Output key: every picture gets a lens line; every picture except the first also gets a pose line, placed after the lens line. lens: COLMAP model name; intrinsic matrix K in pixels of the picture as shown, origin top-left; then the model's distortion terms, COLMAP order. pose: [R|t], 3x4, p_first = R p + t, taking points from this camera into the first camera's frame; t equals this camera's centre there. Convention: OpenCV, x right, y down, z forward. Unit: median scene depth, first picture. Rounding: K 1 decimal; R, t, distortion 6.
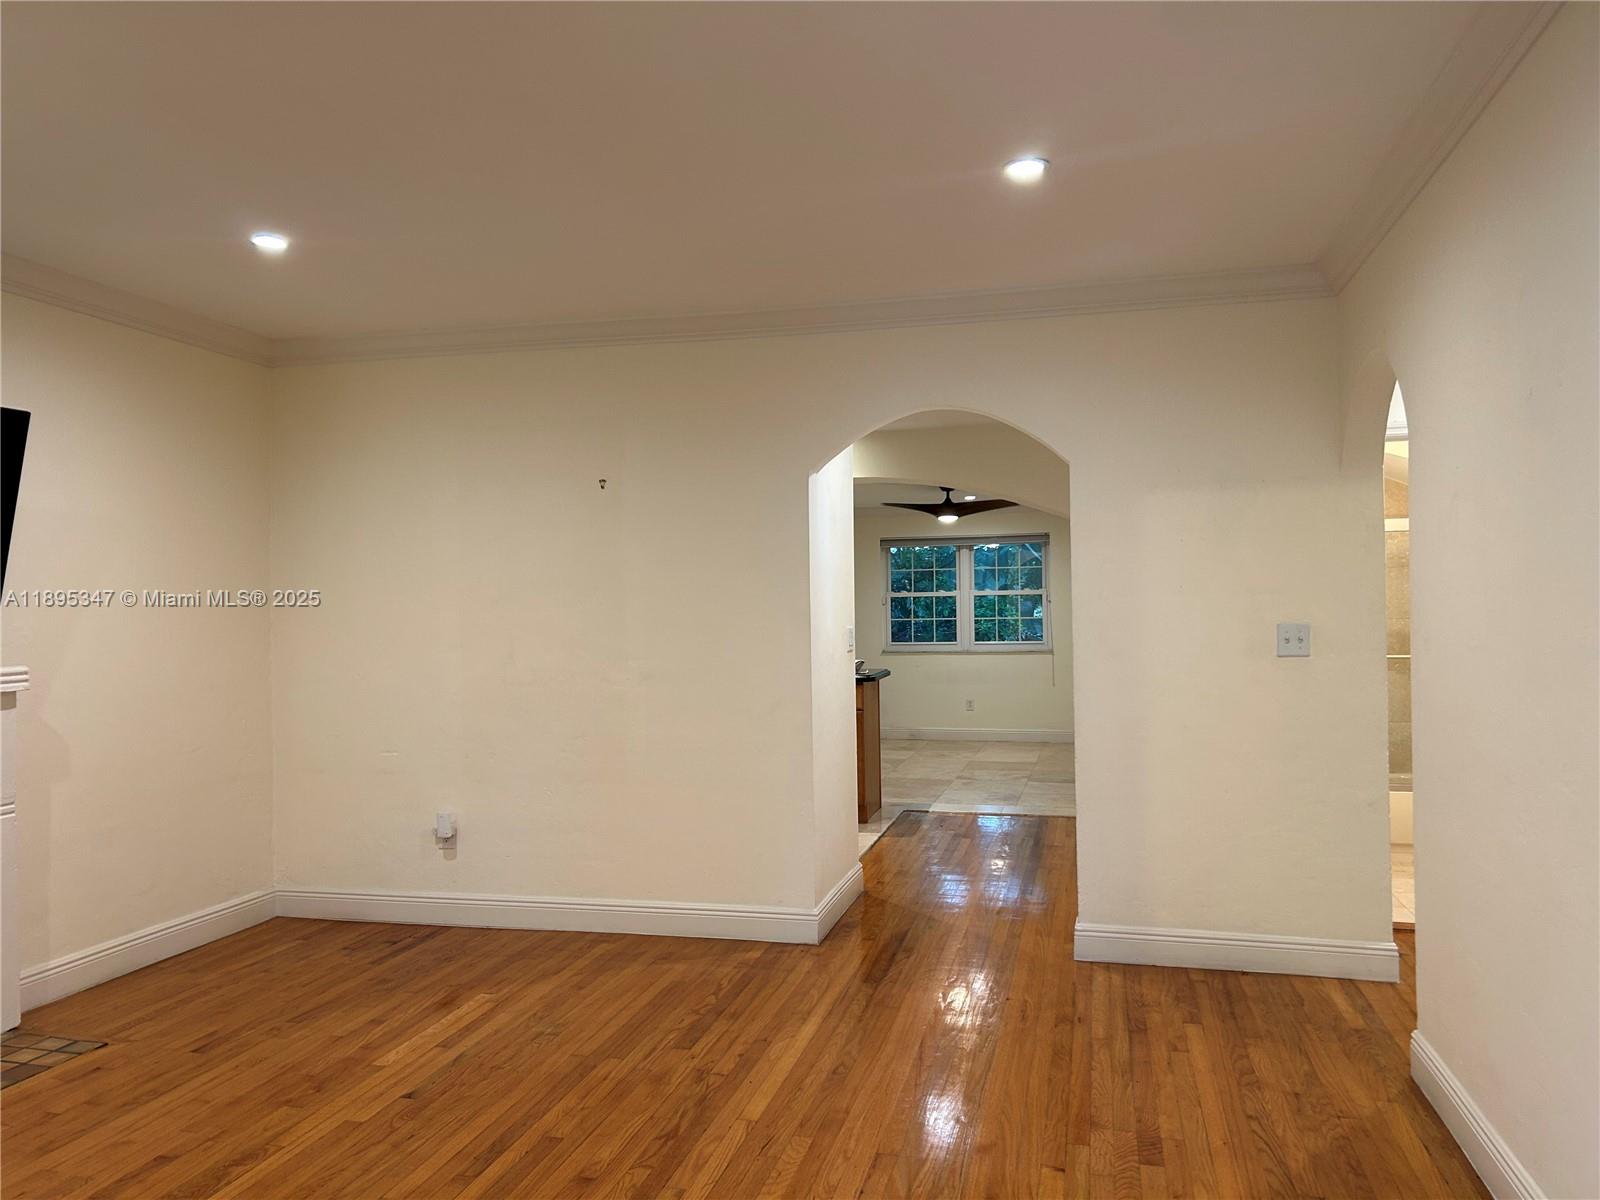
lens RADIAL K [[1204.3, 0, 801.0], [0, 1204.3, 626.9], [0, 0, 1]] dist [0.003571, 0.002268]
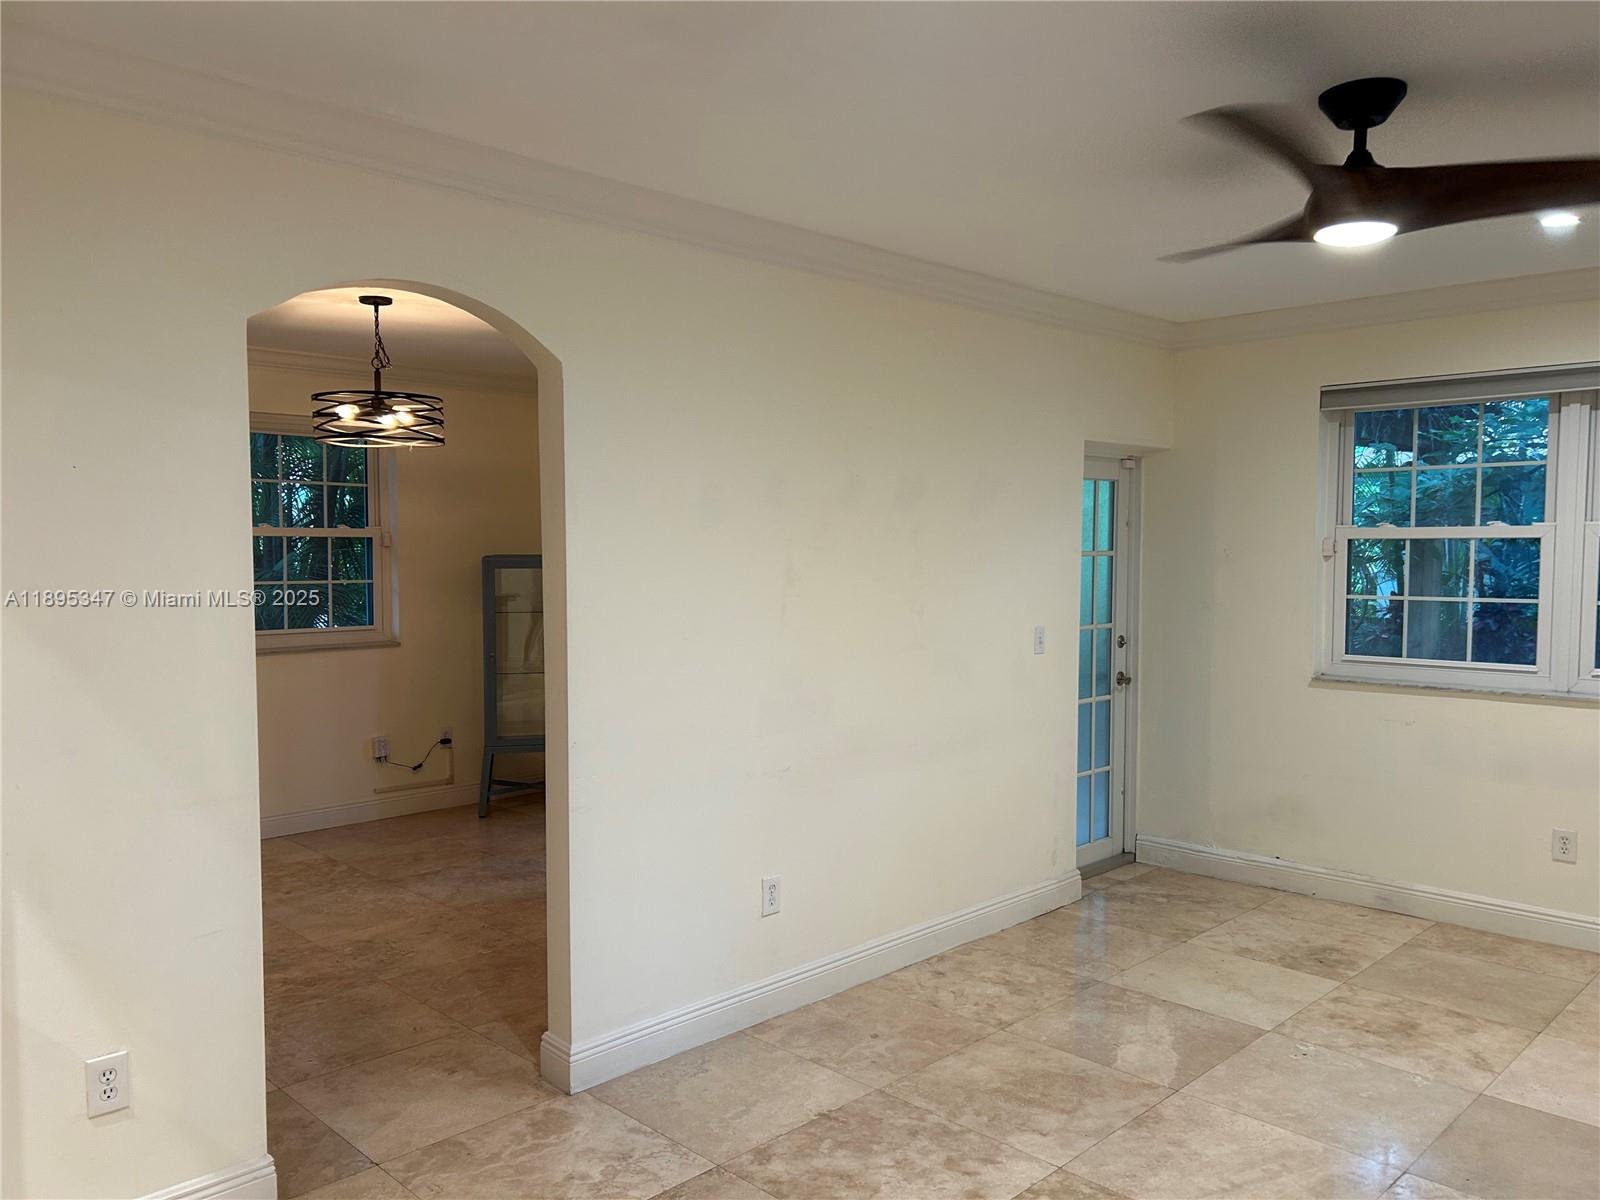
lens RADIAL K [[1204.3, 0, 801.0], [0, 1204.3, 626.9], [0, 0, 1]] dist [0.003571, 0.002268]
pose [[0.857767, 0.051961, -0.511405, 0.124891], [-0.022166, 0.997691, 0.064192, -0.017462], [0.513560, -0.043726, 0.856939, 0.579424]]
